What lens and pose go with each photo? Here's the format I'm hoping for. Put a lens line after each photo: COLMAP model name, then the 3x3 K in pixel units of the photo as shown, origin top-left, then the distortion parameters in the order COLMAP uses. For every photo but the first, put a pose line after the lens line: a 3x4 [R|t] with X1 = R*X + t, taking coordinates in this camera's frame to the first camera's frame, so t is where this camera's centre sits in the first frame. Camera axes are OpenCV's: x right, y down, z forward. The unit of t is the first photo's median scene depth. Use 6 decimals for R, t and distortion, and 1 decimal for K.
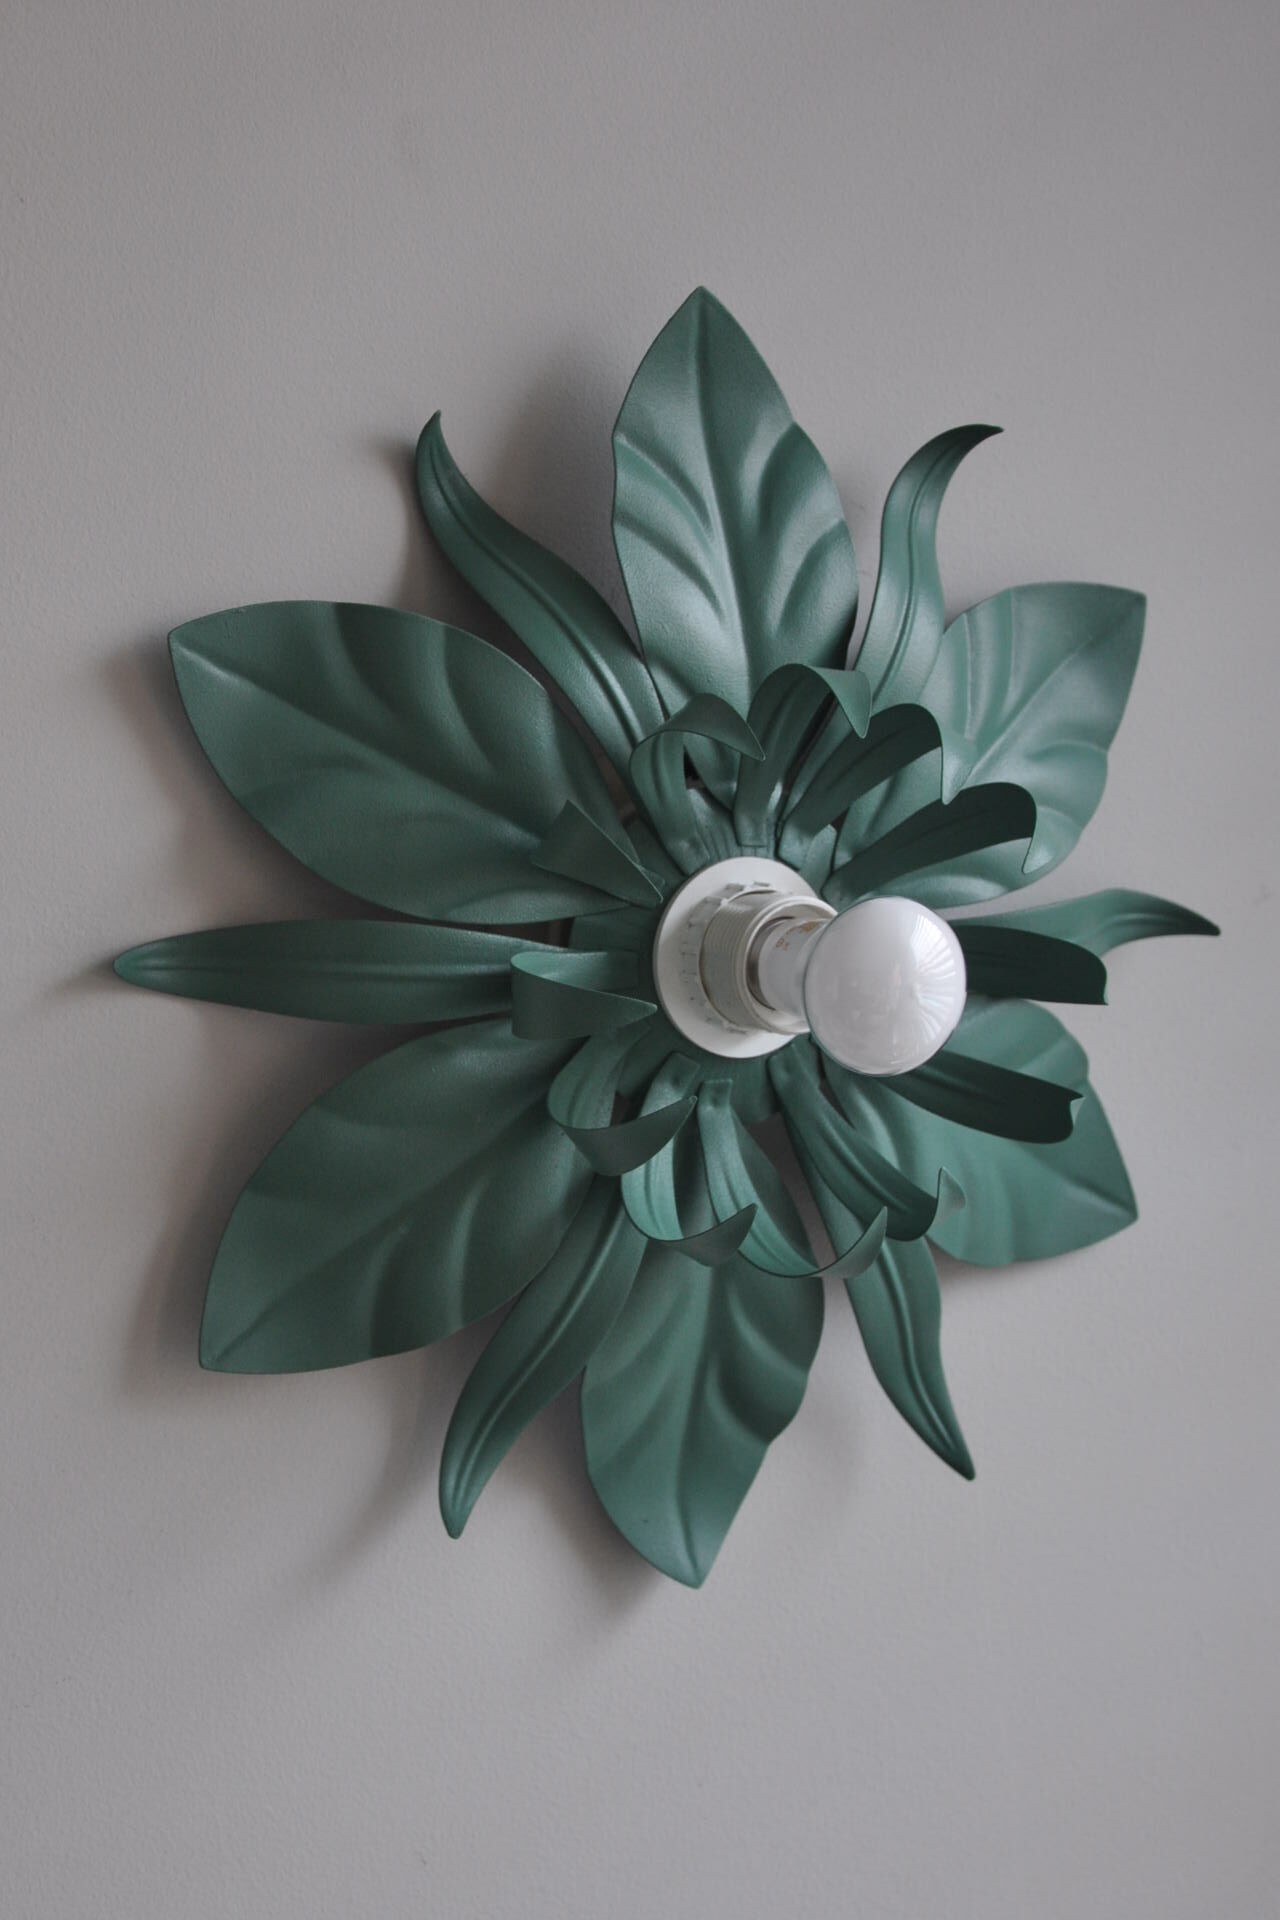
lens RADIAL K [[4317.2, 0, 640.0], [0, 4317.2, 960.0], [0, 0, 1]] dist [0.361366, -0.062191]
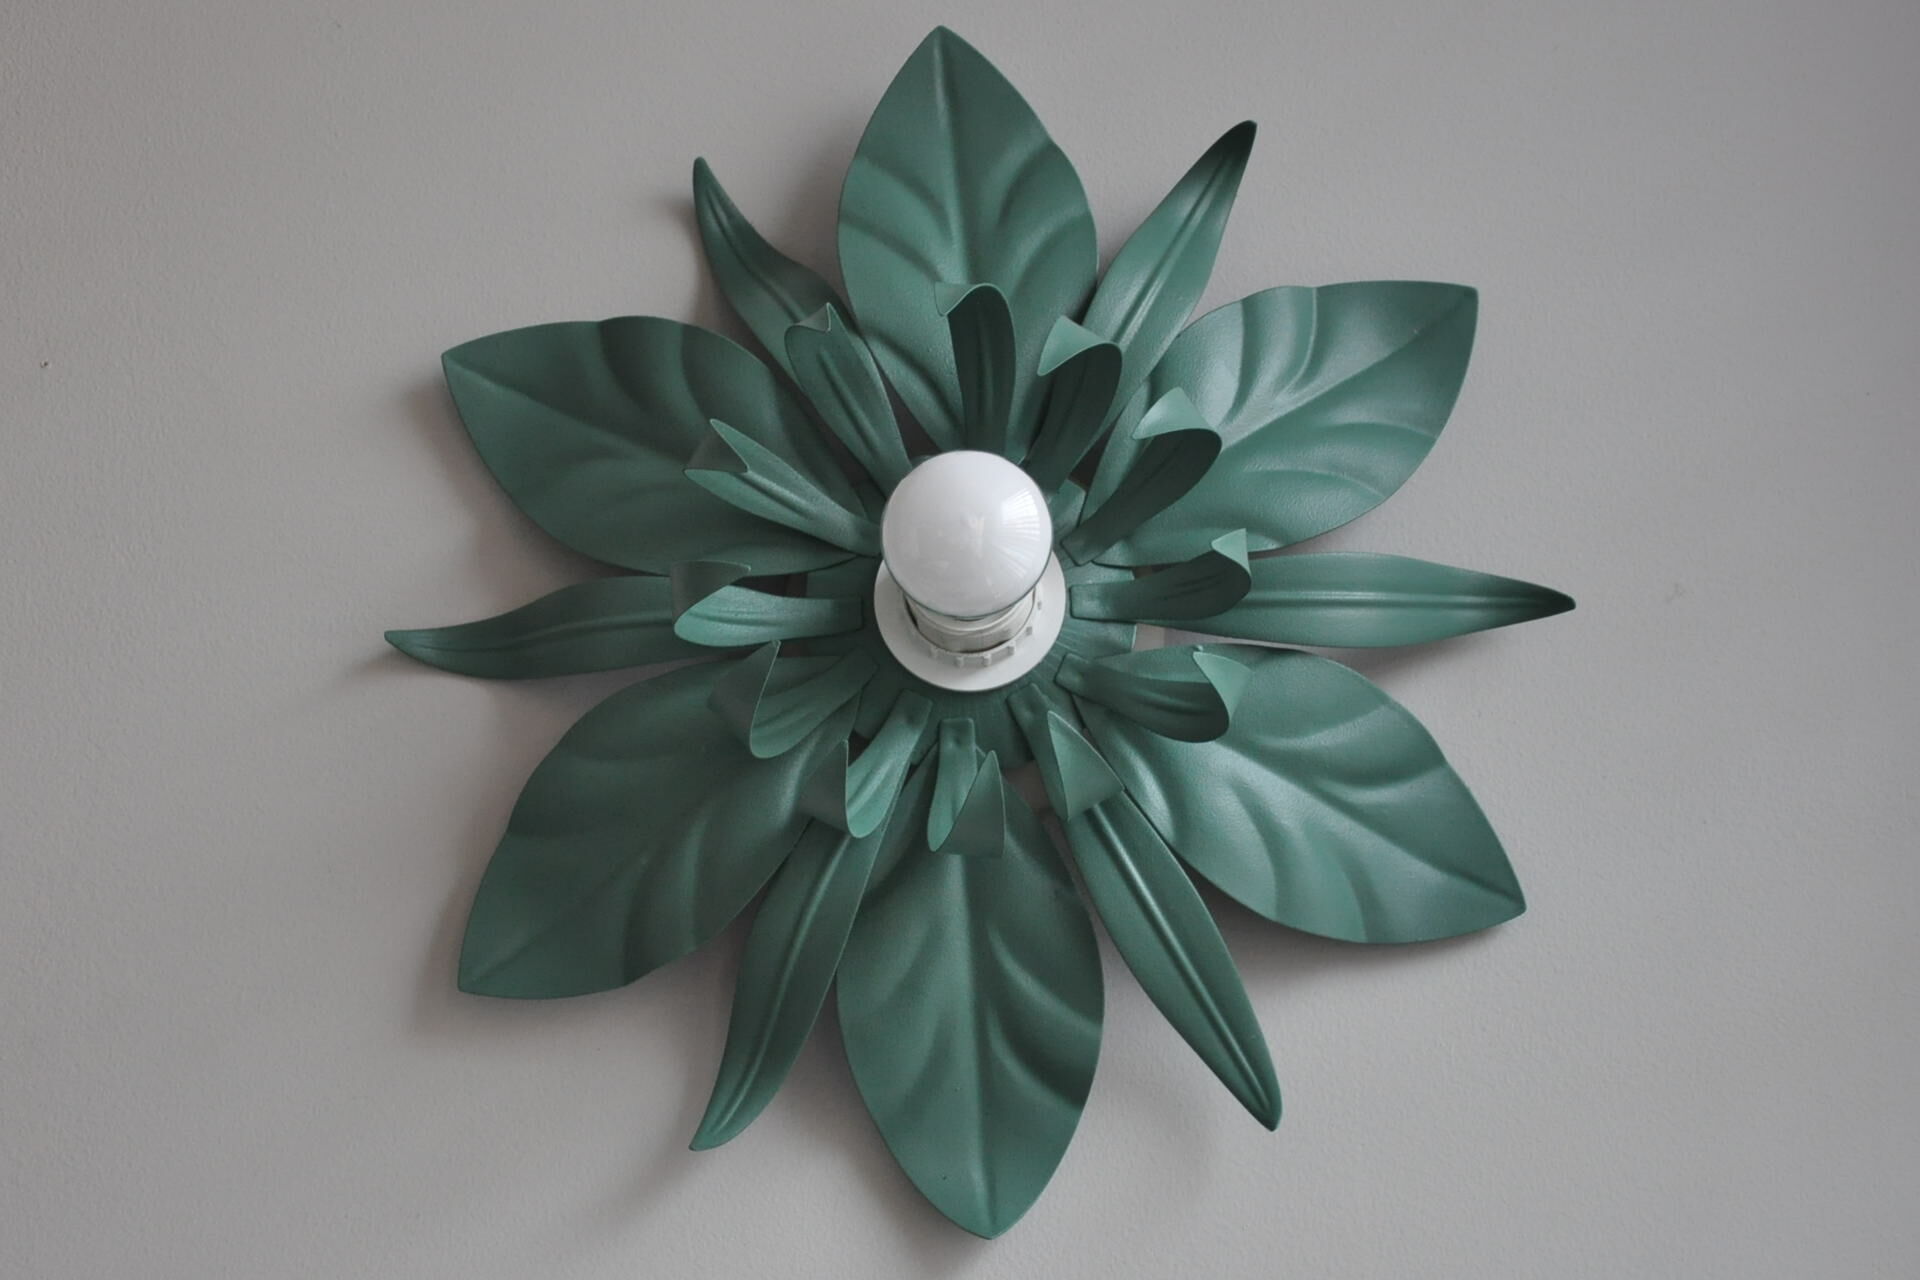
lens RADIAL K [[4912.1, 0, 960.0], [0, 4912.1, 640.0], [0, 0, 1]] dist [0.431486, 0.191843]
pose [[0.868669, -0.147647, -0.472880, 0.586142], [-0.017653, 0.944721, -0.327398, 0.400622], [0.495079, 0.292748, 0.818043, 0.025278]]
